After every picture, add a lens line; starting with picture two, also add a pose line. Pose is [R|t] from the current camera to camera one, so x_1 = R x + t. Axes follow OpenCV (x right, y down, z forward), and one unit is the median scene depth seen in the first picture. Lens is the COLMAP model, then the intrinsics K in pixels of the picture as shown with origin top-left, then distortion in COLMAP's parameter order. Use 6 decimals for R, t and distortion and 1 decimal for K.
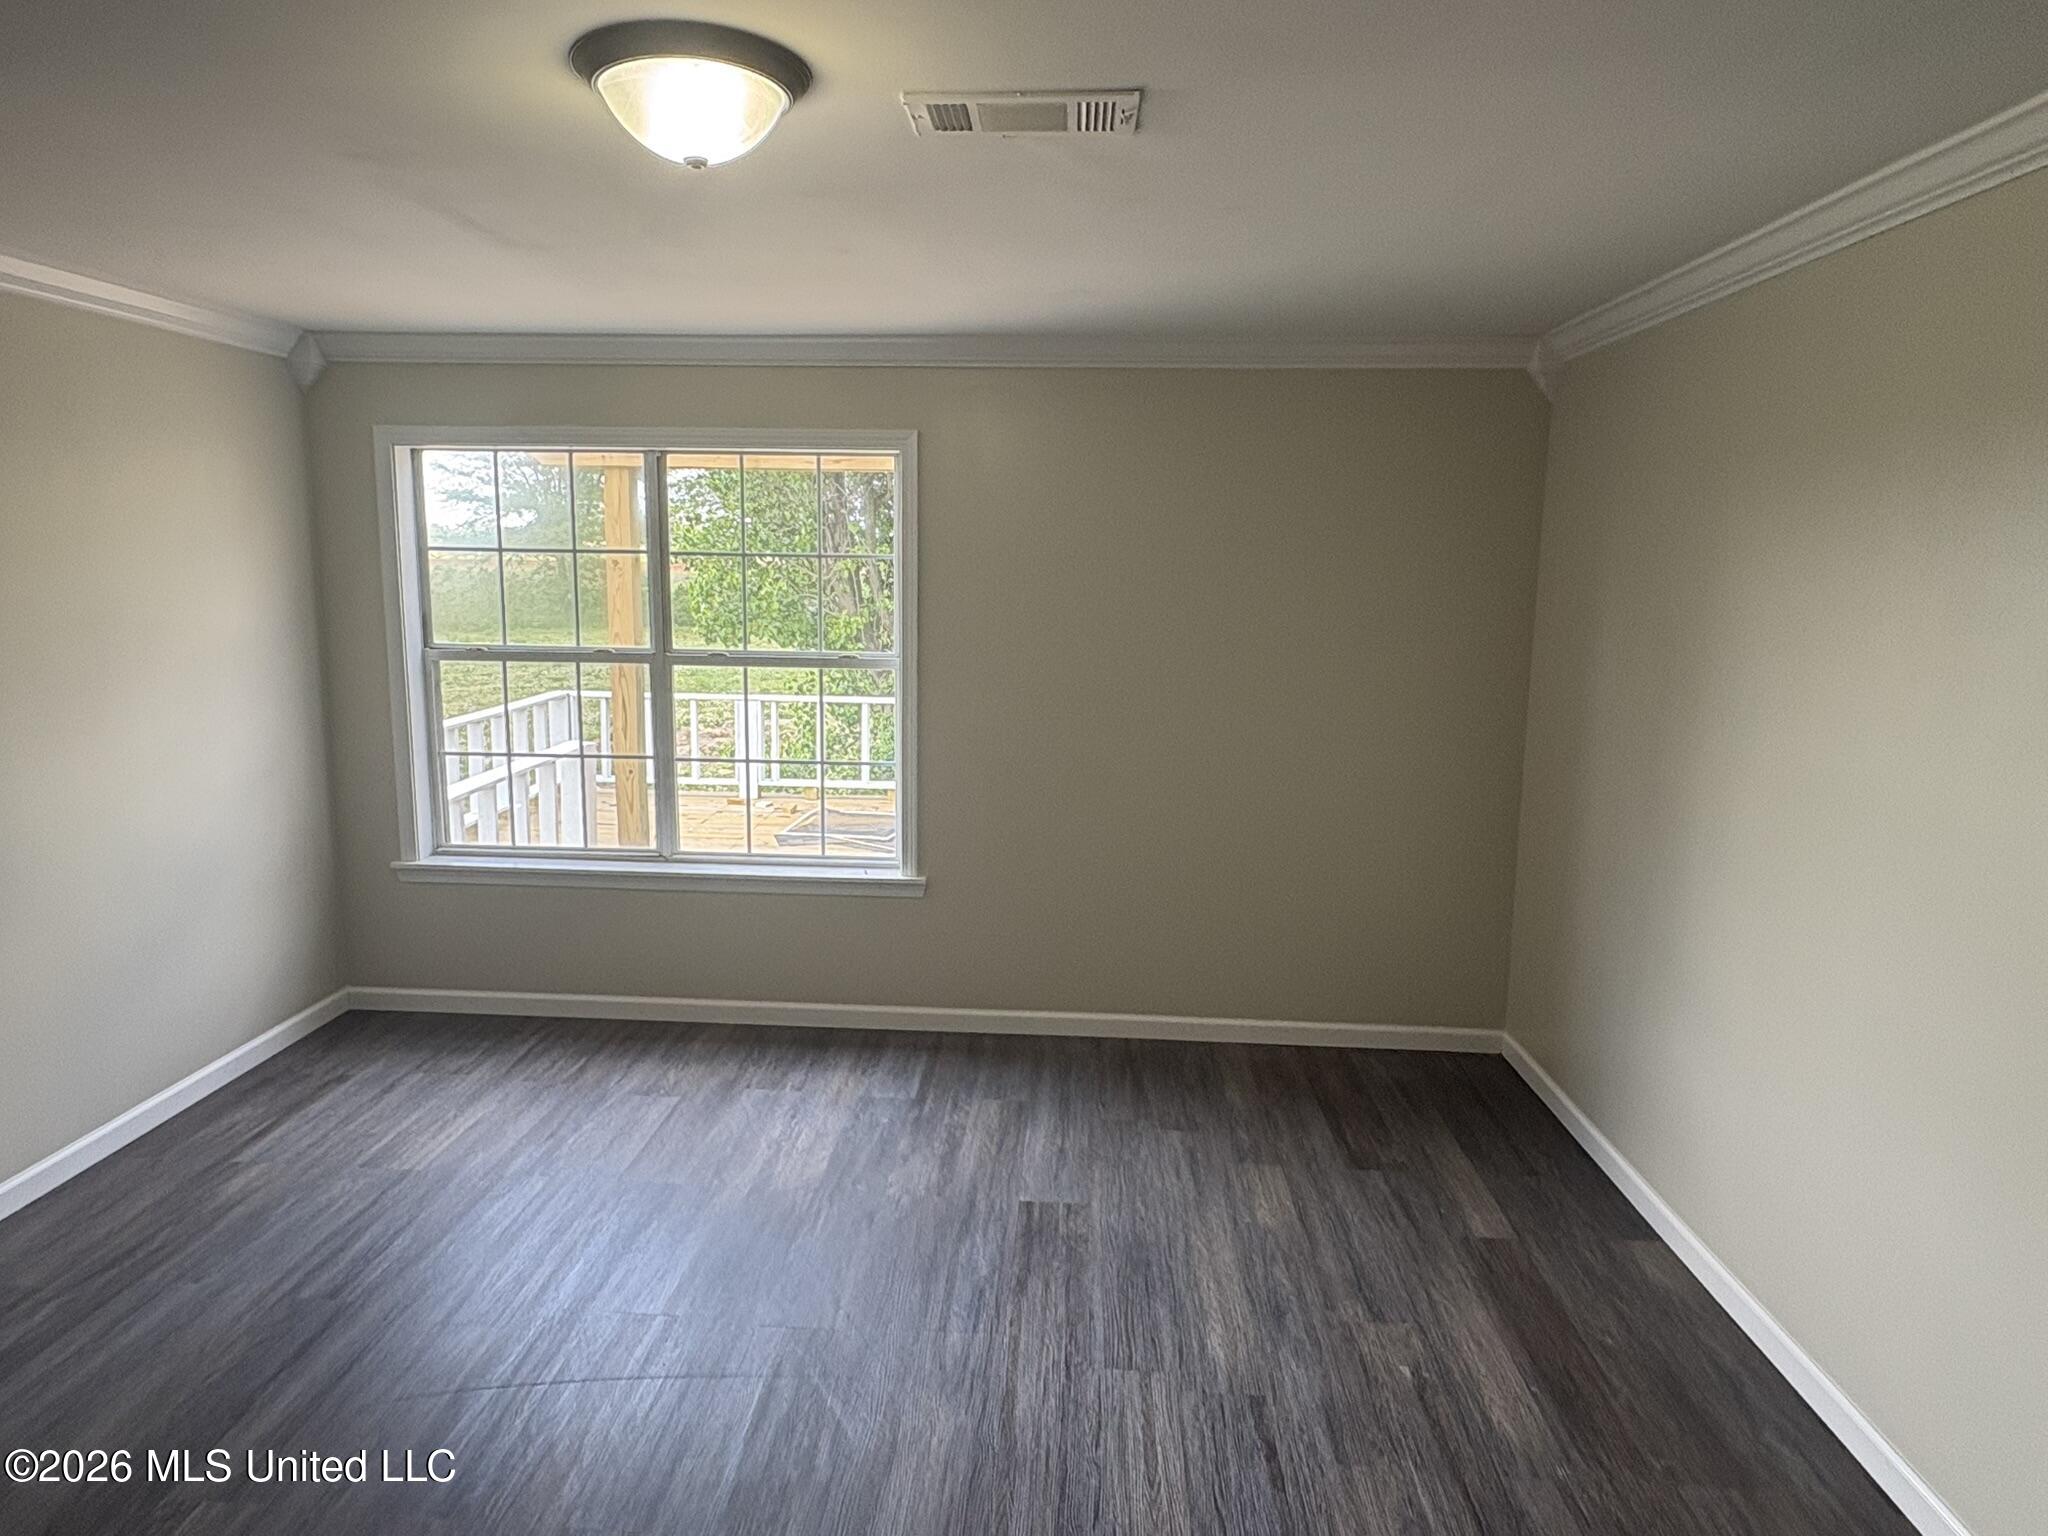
lens RADIAL K [[1385.4, 0, 1022.6], [0, 1385.4, 763.6], [0, 0, 1]] dist [0.012768, 0.003803]
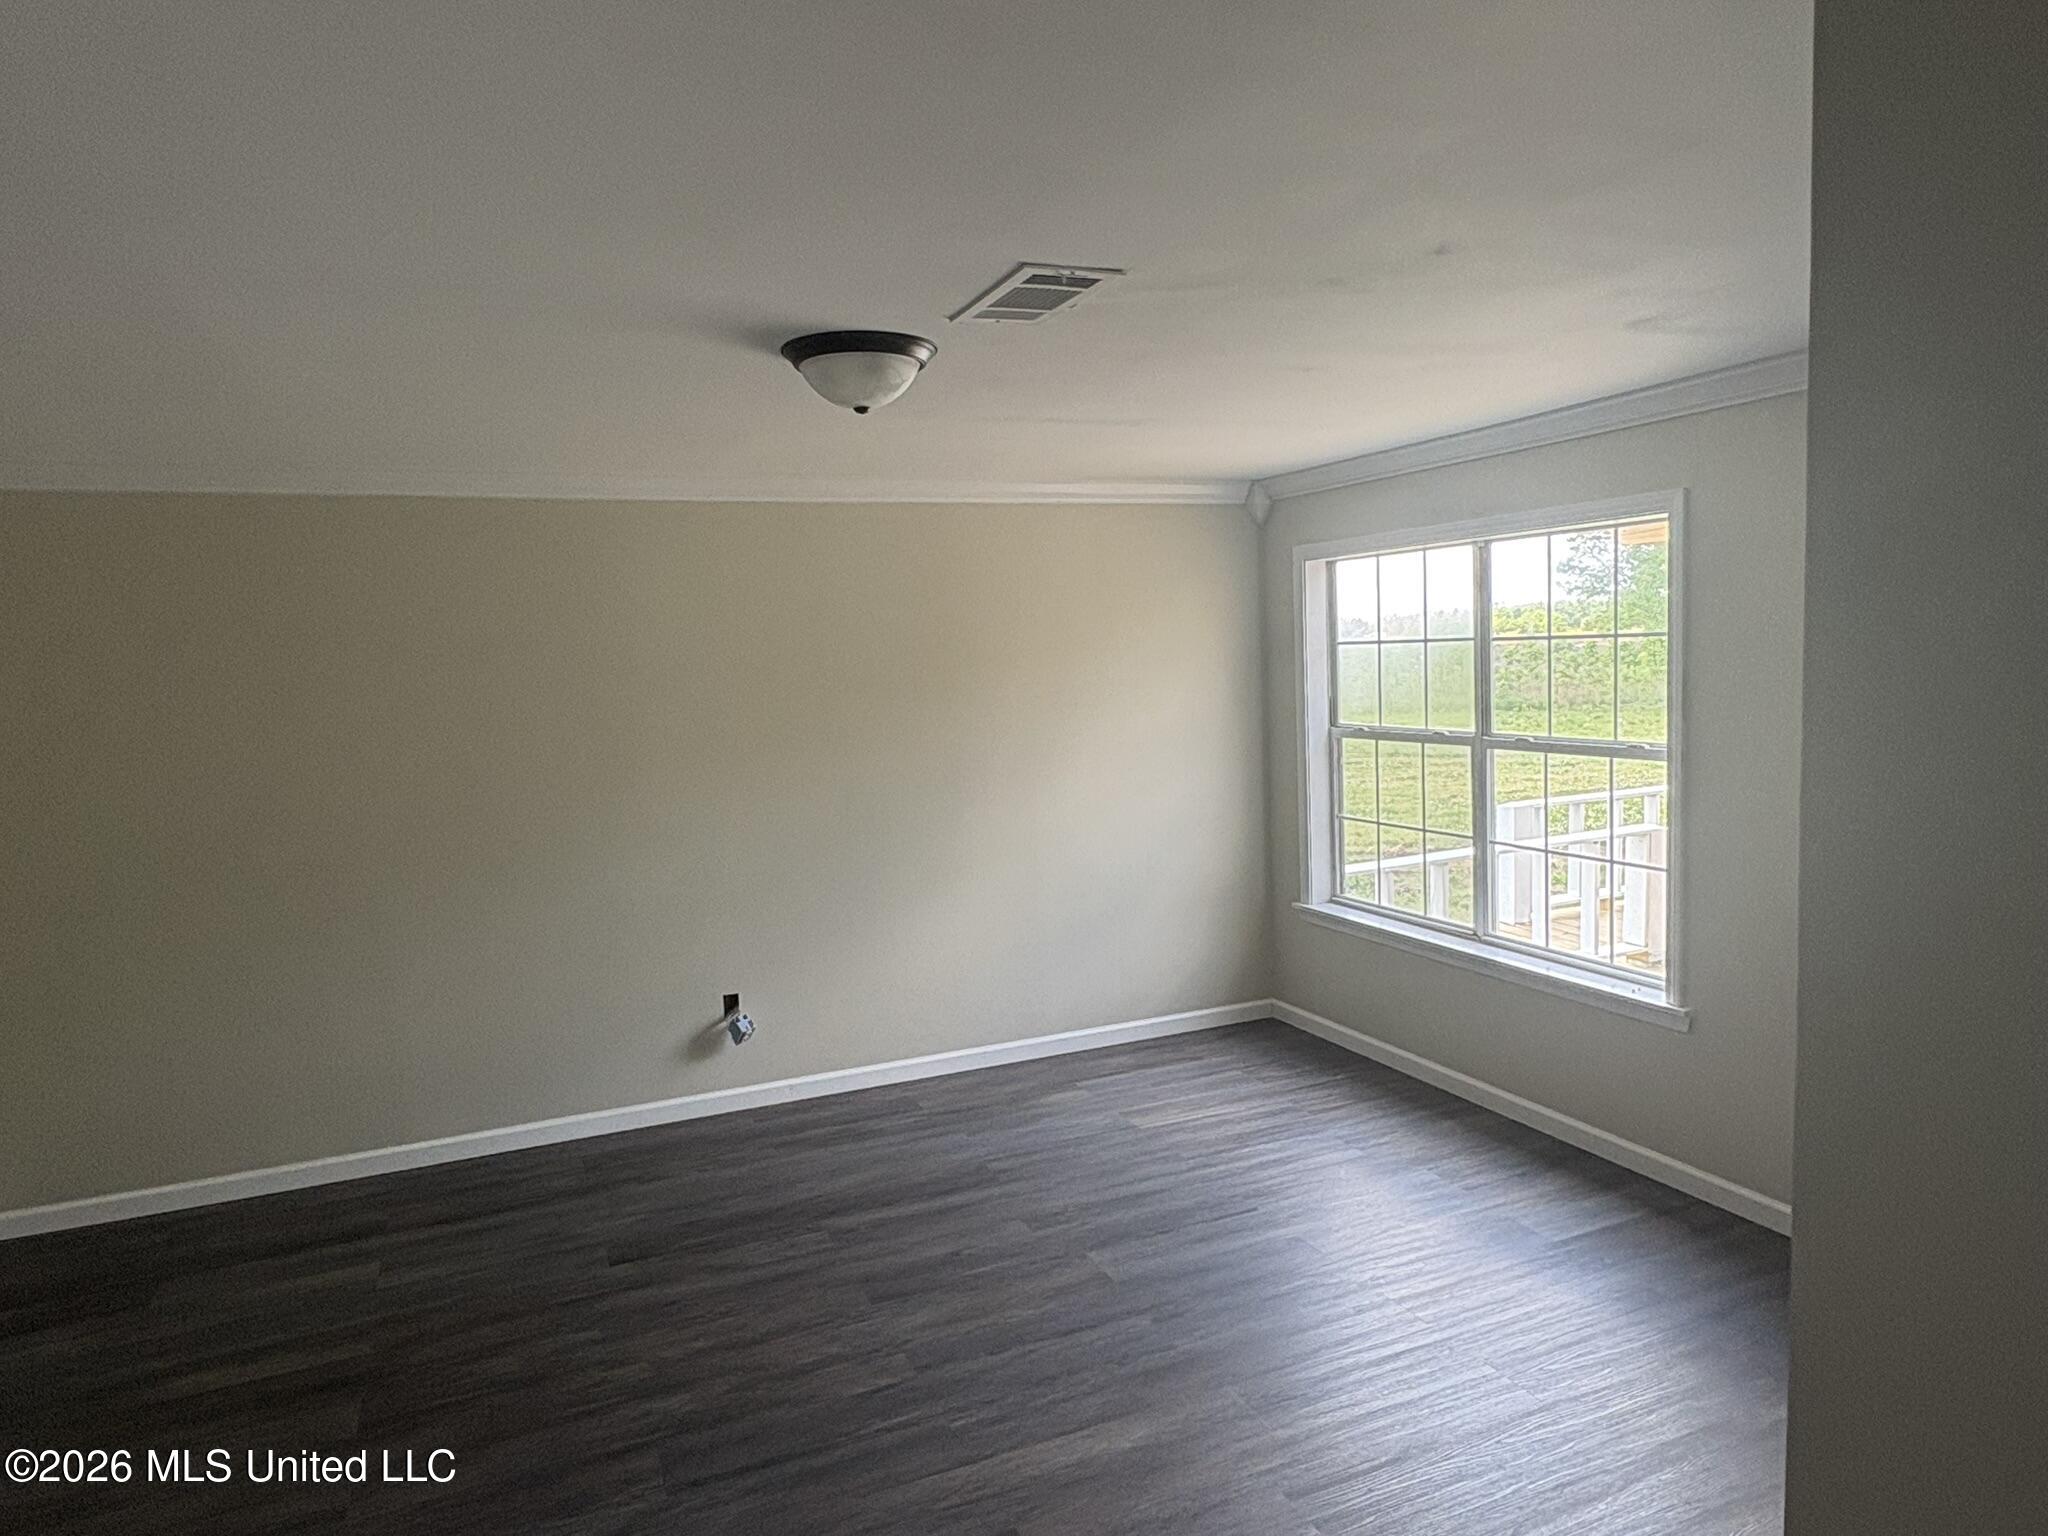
lens RADIAL K [[1270.6, 0, 1019.0], [0, 1270.6, 774.9], [0, 0, 1]] dist [-0.002260, 0.006049]
pose [[0.465487, 0.055879, -0.883289, 0.412640], [-0.119239, 0.992866, -0.000026, -0.010728], [0.876986, 0.105334, 0.468829, 0.261854]]
